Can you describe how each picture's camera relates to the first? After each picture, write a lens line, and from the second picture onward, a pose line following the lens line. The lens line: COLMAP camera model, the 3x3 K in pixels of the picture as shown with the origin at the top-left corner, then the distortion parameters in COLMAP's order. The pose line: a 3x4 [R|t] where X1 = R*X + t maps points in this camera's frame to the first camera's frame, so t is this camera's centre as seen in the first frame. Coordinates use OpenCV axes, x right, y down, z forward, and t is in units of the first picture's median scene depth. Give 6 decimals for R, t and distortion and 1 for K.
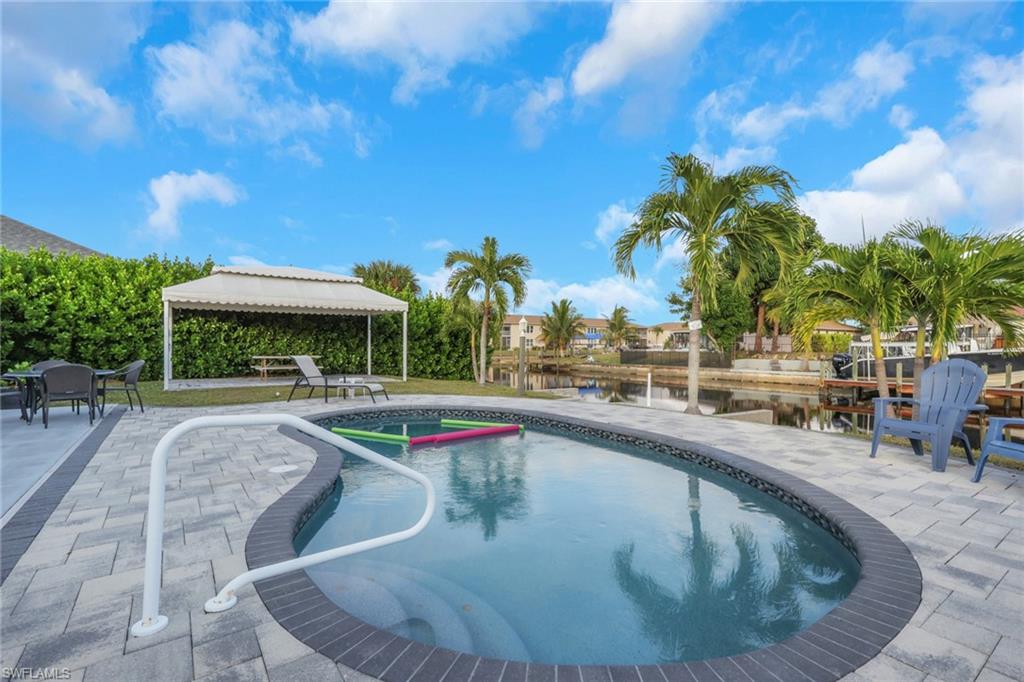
lens RADIAL K [[491.5, 0, 520.8], [0, 491.5, 335.8], [0, 0, 1]] dist [-0.000878, 0.000965]
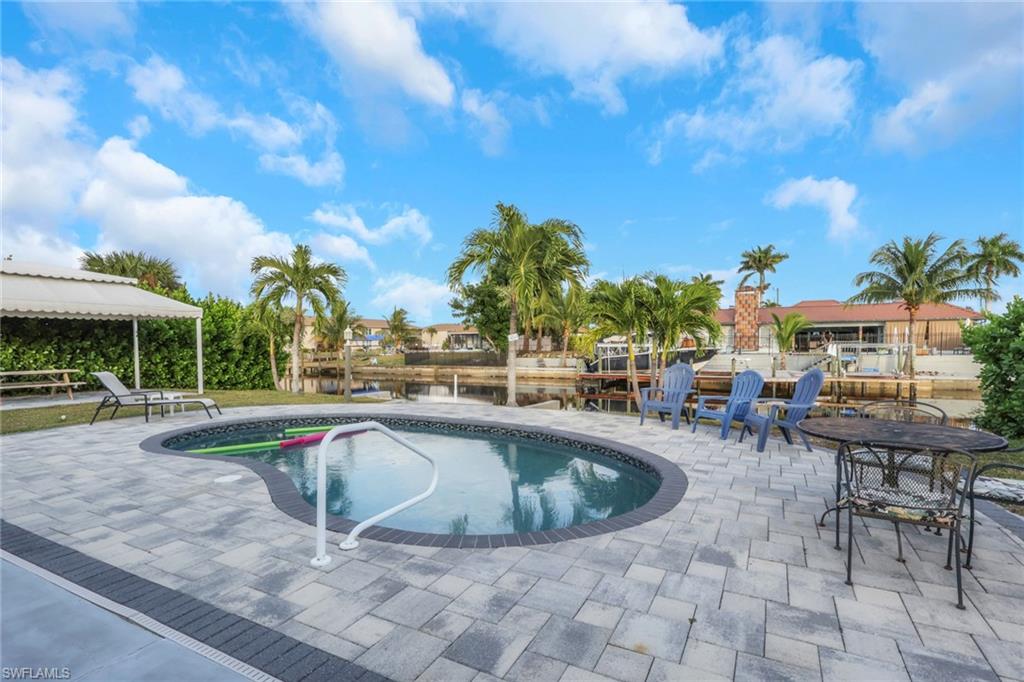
lens RADIAL K [[491.5, 0, 511.2], [0, 491.5, 344.4], [0, 0, 1]] dist [-0.000878, 0.000965]
pose [[0.903842, -0.013319, 0.427659, -0.104134], [0.005543, 0.999796, 0.019424, -0.015014], [-0.427830, -0.015186, 0.903732, -0.079272]]
